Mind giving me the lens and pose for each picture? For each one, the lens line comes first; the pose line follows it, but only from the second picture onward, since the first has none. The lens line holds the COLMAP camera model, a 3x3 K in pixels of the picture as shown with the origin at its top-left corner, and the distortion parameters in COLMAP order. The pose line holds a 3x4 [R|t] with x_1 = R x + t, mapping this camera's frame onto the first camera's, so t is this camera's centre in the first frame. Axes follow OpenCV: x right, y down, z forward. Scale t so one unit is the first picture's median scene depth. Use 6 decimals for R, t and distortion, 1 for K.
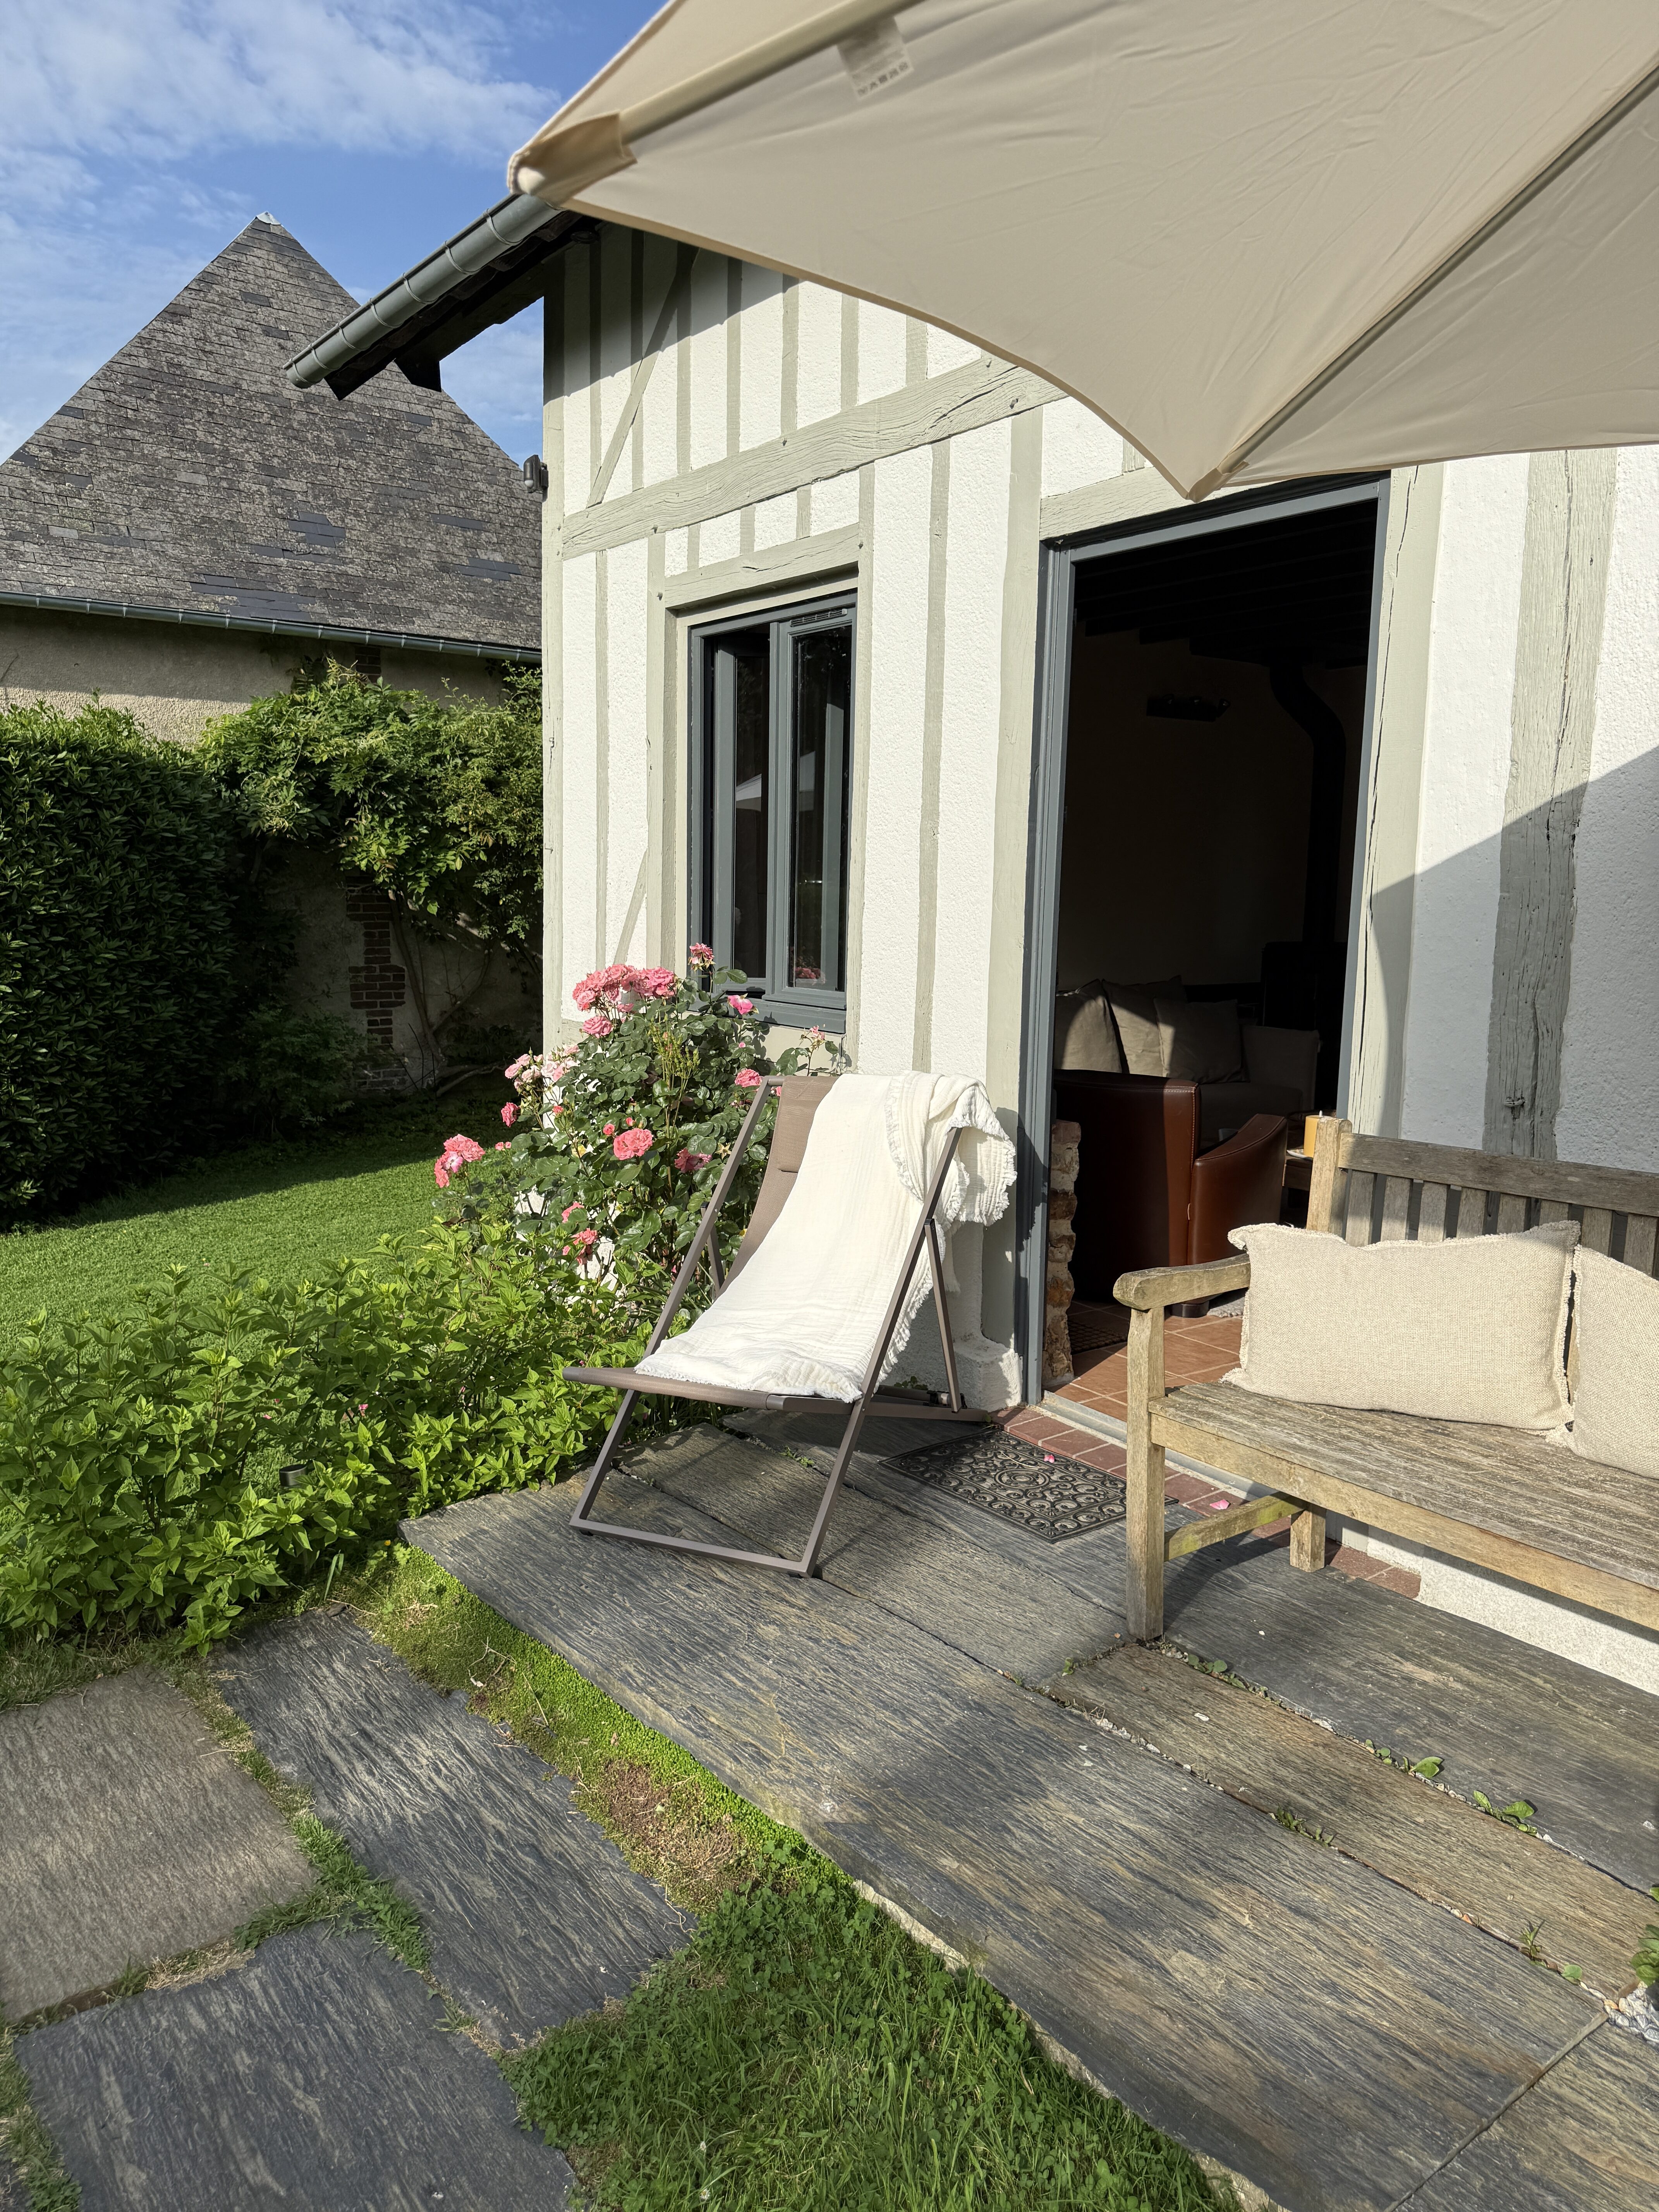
lens RADIAL K [[1551.7, 0, 830.7], [0, 1551.7, 1110.3], [0, 0, 1]] dist [0.039712, 0.000475]
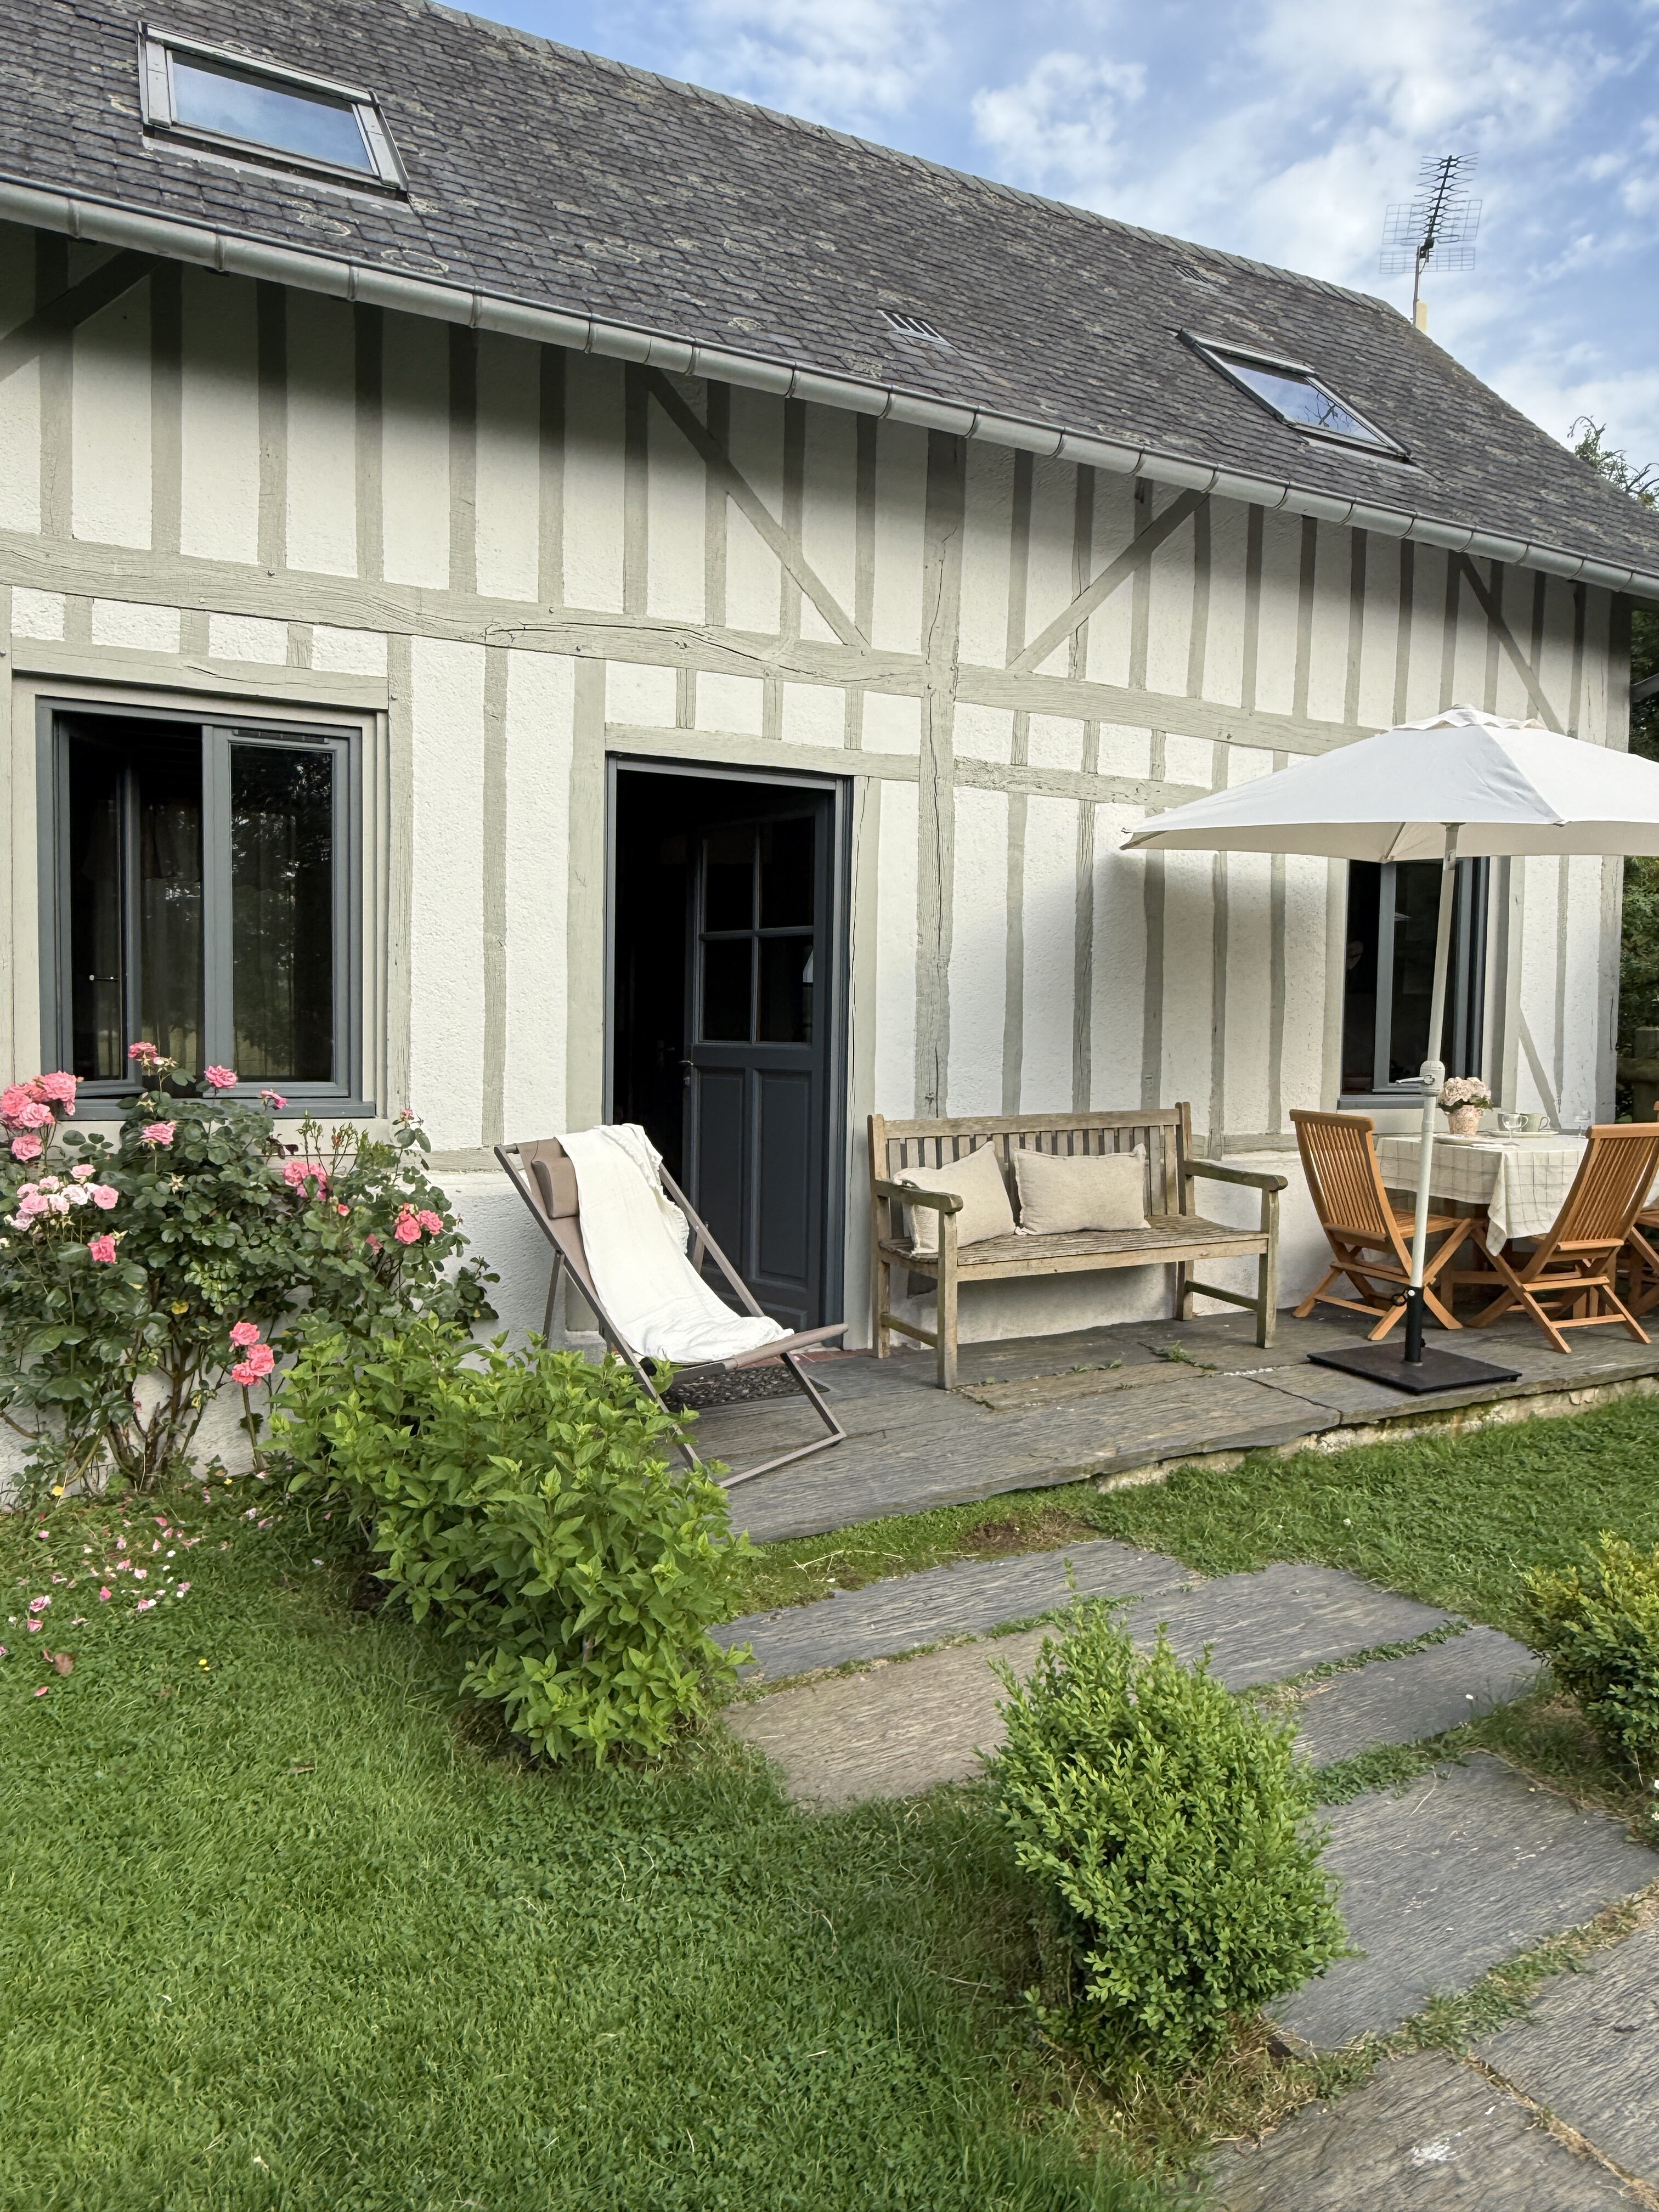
lens RADIAL K [[1422.7, 0, 830.3], [0, 1422.7, 1098.7], [0, 0, 1]] dist [-0.005857, -0.000949]
pose [[0.203678, -0.070256, 0.976514, -0.999911], [0.124188, 0.991219, 0.045411, -0.071712], [-0.971129, 0.112022, 0.210615, 0.496634]]
